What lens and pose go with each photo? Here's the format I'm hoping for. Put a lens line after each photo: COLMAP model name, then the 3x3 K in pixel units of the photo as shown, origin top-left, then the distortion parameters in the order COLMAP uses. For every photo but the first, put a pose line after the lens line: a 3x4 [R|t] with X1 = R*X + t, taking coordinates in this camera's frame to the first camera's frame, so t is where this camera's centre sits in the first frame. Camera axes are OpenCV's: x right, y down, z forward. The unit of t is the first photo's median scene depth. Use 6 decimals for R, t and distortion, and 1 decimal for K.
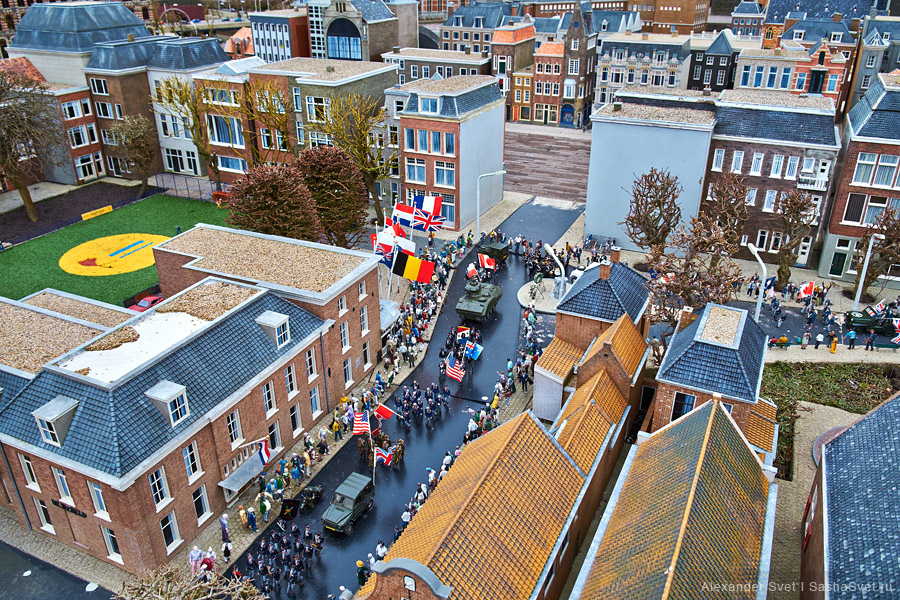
lens RADIAL K [[703.4, 0, 457.6], [0, 703.4, 287.4], [0, 0, 1]] dist [-0.007398, 0.009219]
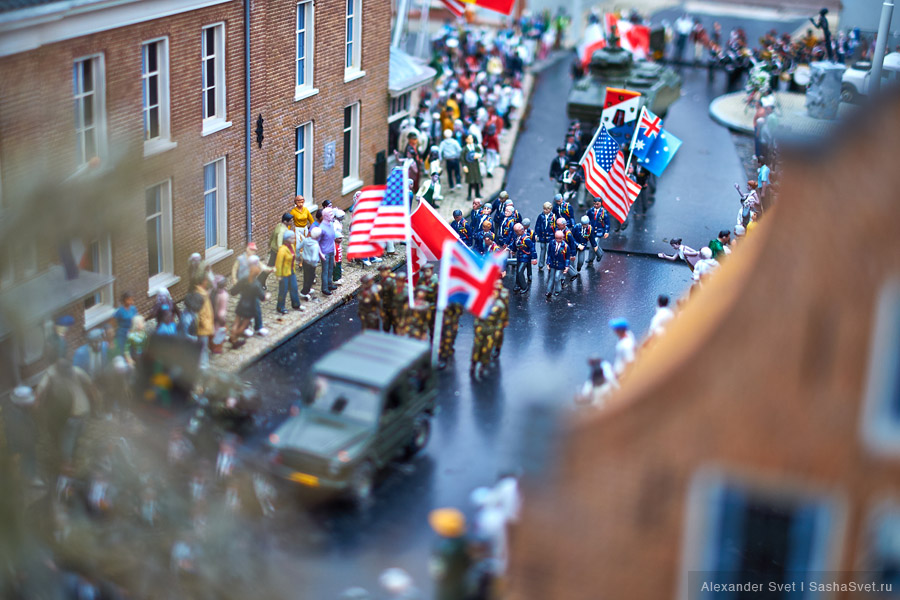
lens RADIAL K [[1426.3, 0, 450.0], [0, 1426.3, 300.0], [0, 0, 1]] dist [-0.004021, 0.020221]
pose [[0.998767, 0.033175, 0.036936, -0.073738], [-0.030045, 0.996156, -0.082286, 0.162023], [-0.039524, 0.081075, 0.995924, 0.212783]]
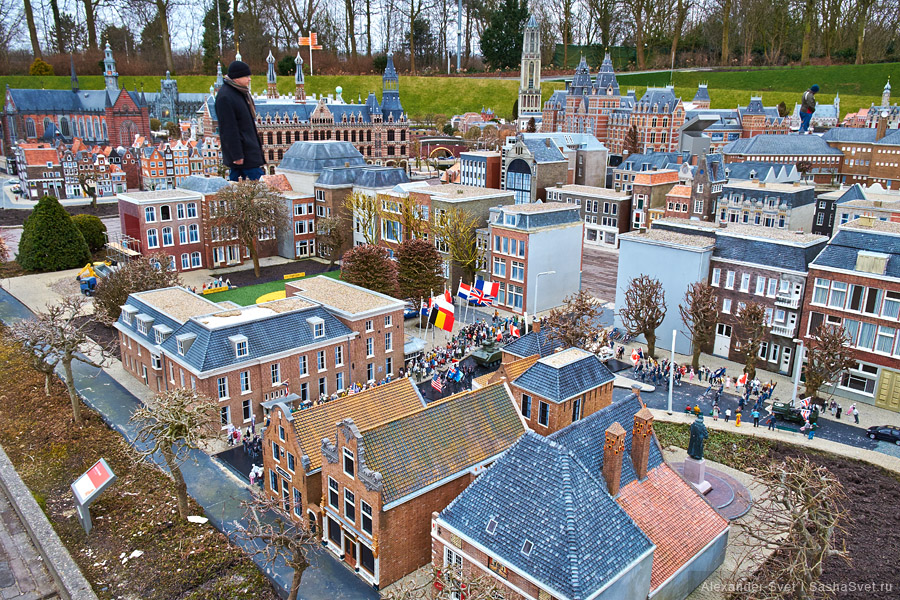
lens RADIAL K [[703.4, 0, 457.6], [0, 703.4, 287.4], [0, 0, 1]] dist [-0.007398, 0.009219]
pose [[0.927661, 0.104709, -0.358441, 0.373875], [-0.169984, 0.973074, -0.155667, 0.099143], [0.332490, 0.205335, 0.920482, -0.264955]]
